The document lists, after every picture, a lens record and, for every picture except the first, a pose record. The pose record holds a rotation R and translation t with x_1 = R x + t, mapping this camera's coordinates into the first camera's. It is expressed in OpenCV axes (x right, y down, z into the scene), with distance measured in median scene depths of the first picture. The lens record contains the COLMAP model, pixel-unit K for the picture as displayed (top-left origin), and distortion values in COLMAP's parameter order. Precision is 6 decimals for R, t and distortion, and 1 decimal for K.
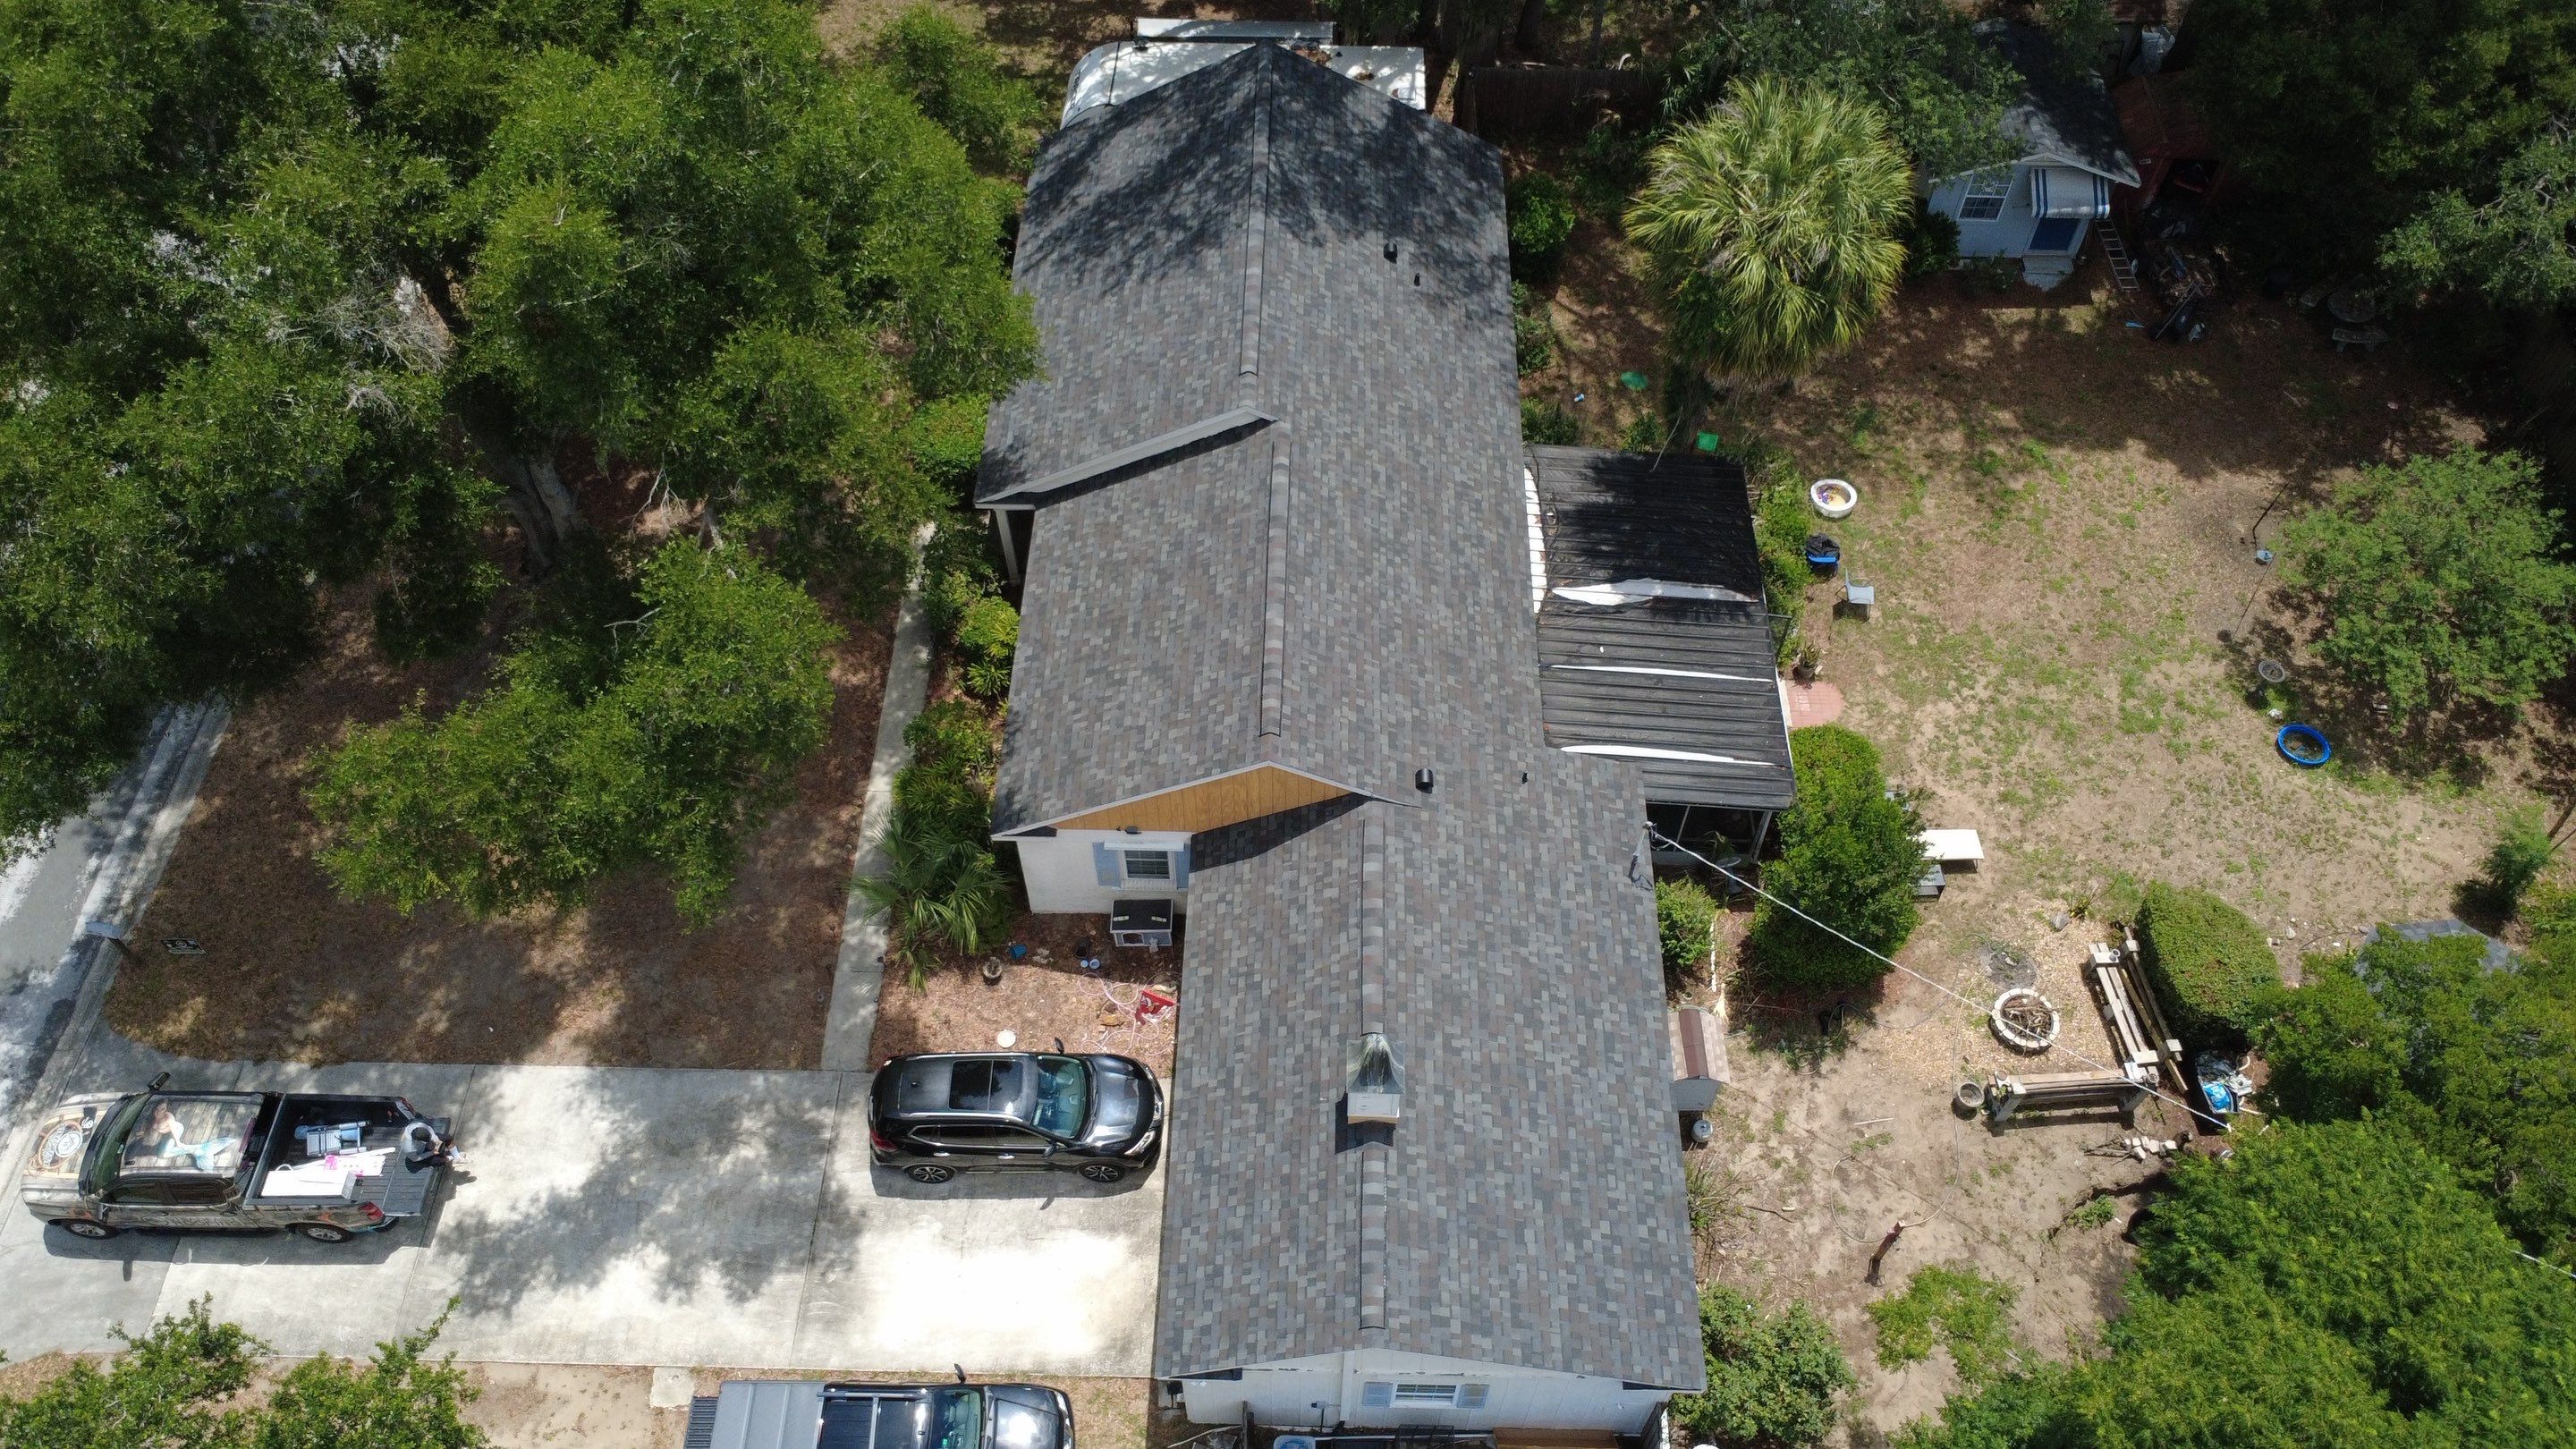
lens RADIAL K [[1879.1, 0, 1283.8], [0, 1879.1, 717.9], [0, 0, 1]] dist [-0.000616, 0.001655]
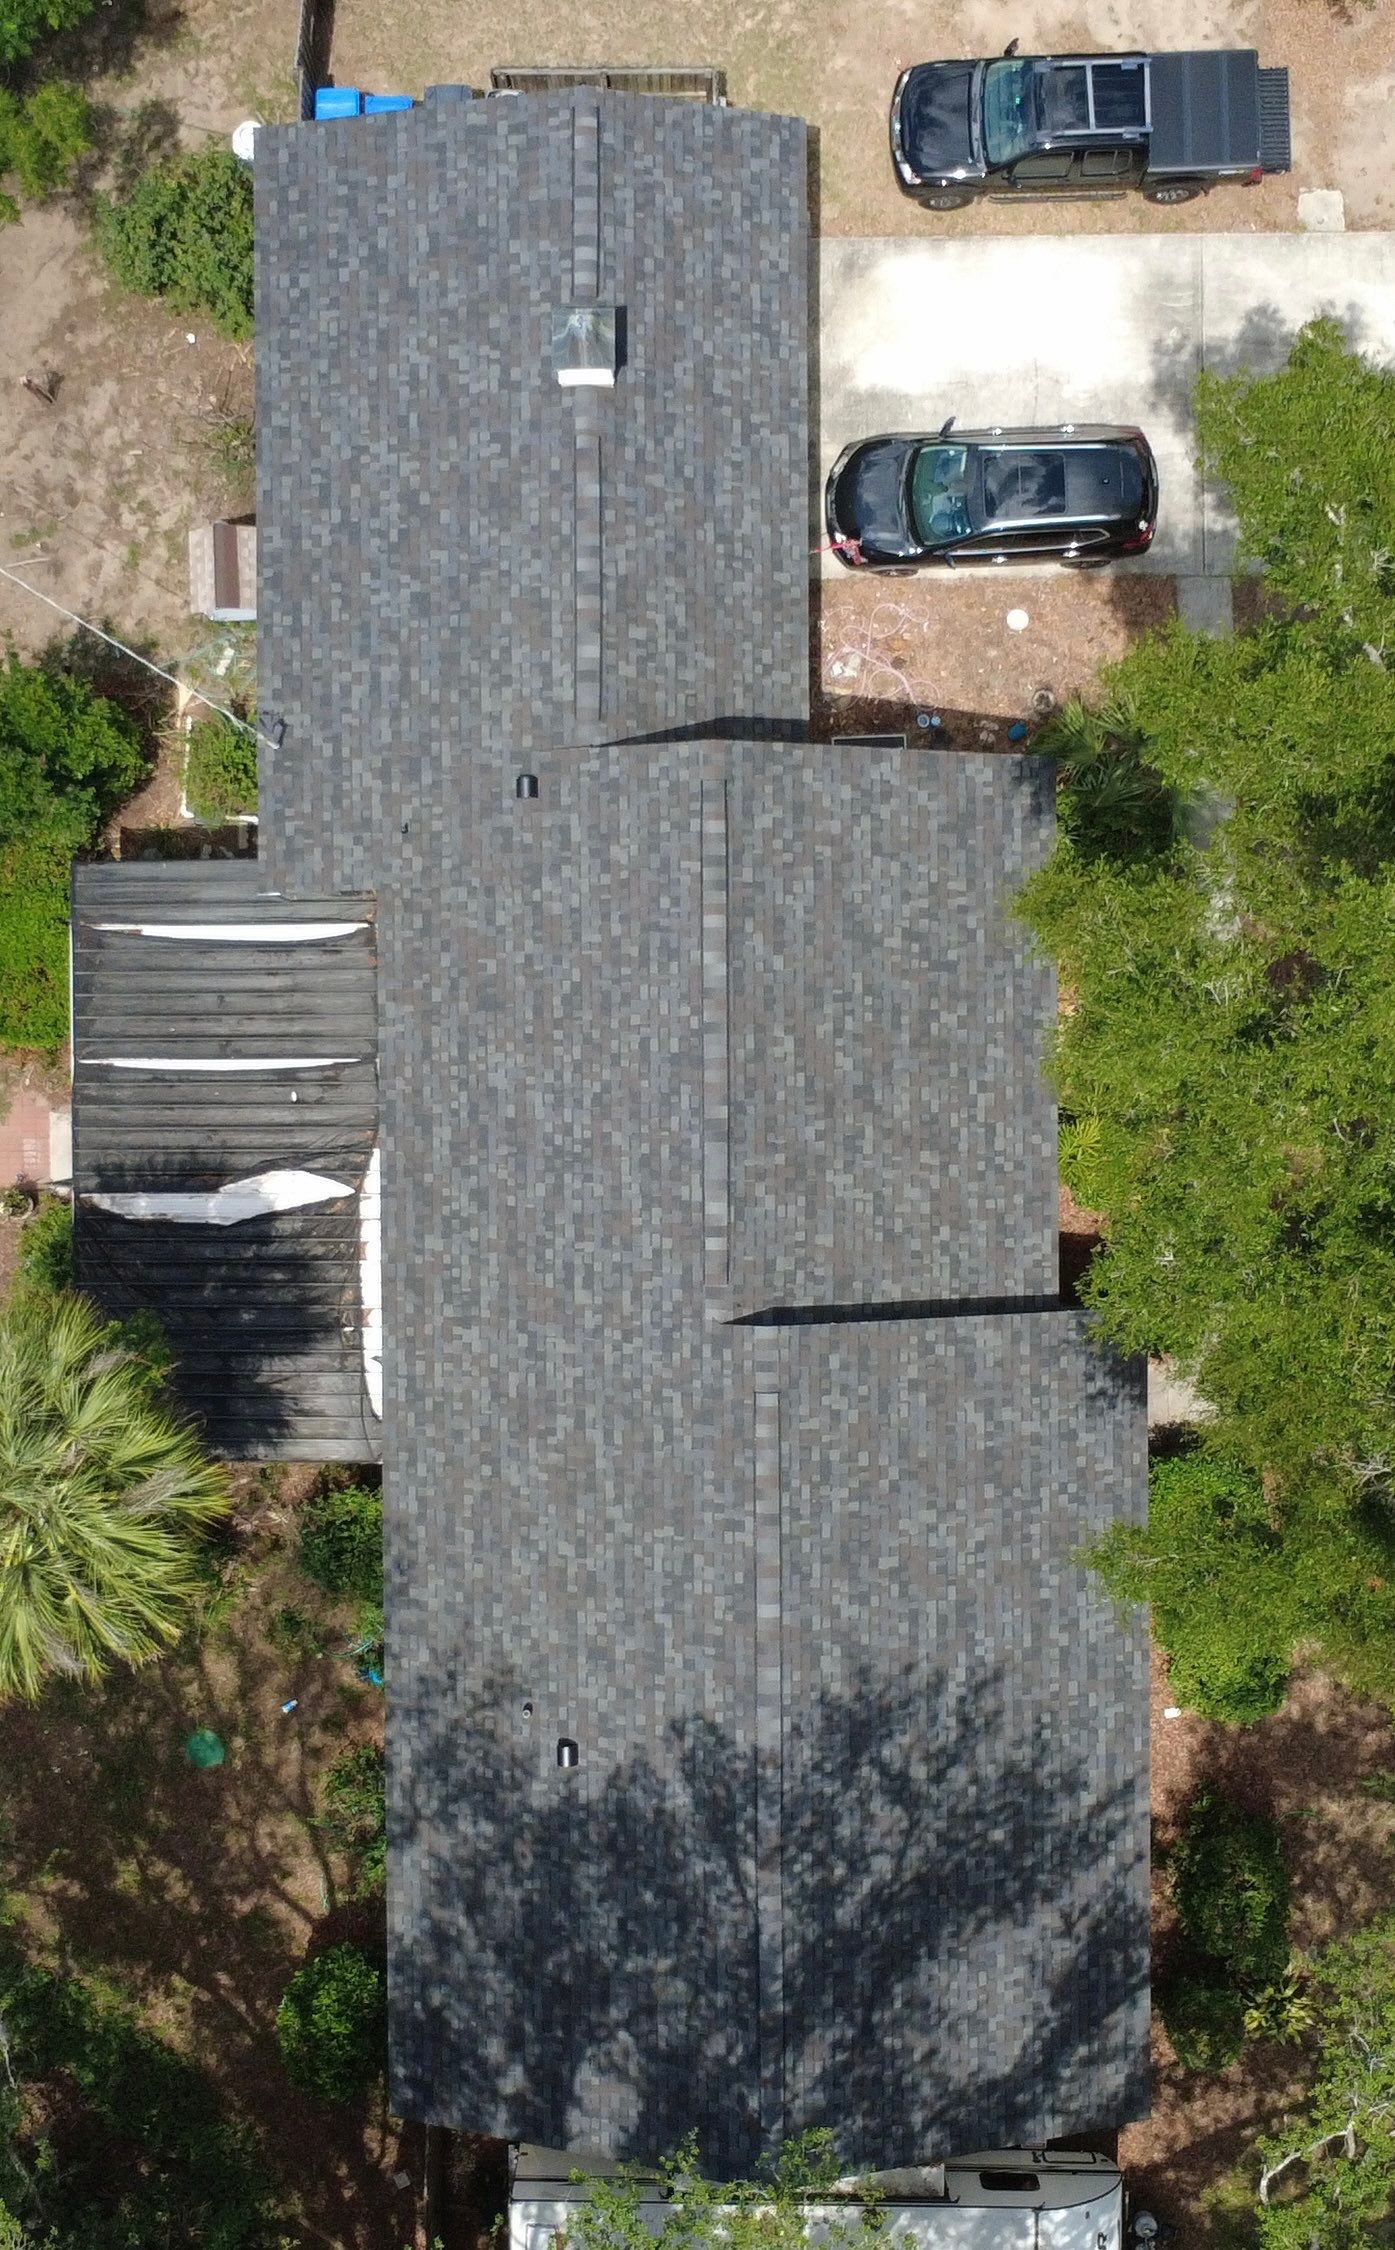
lens RADIAL K [[2931.2, 0, 620.3], [0, 2931.2, 1113.4], [0, 0, 1]] dist [-0.000031, -0.012055]
pose [[-0.998865, 0.032994, 0.034352, -0.005388], [-0.006431, -0.808031, 0.589105, -0.817498], [0.047194, 0.588216, 0.807326, 0.047101]]
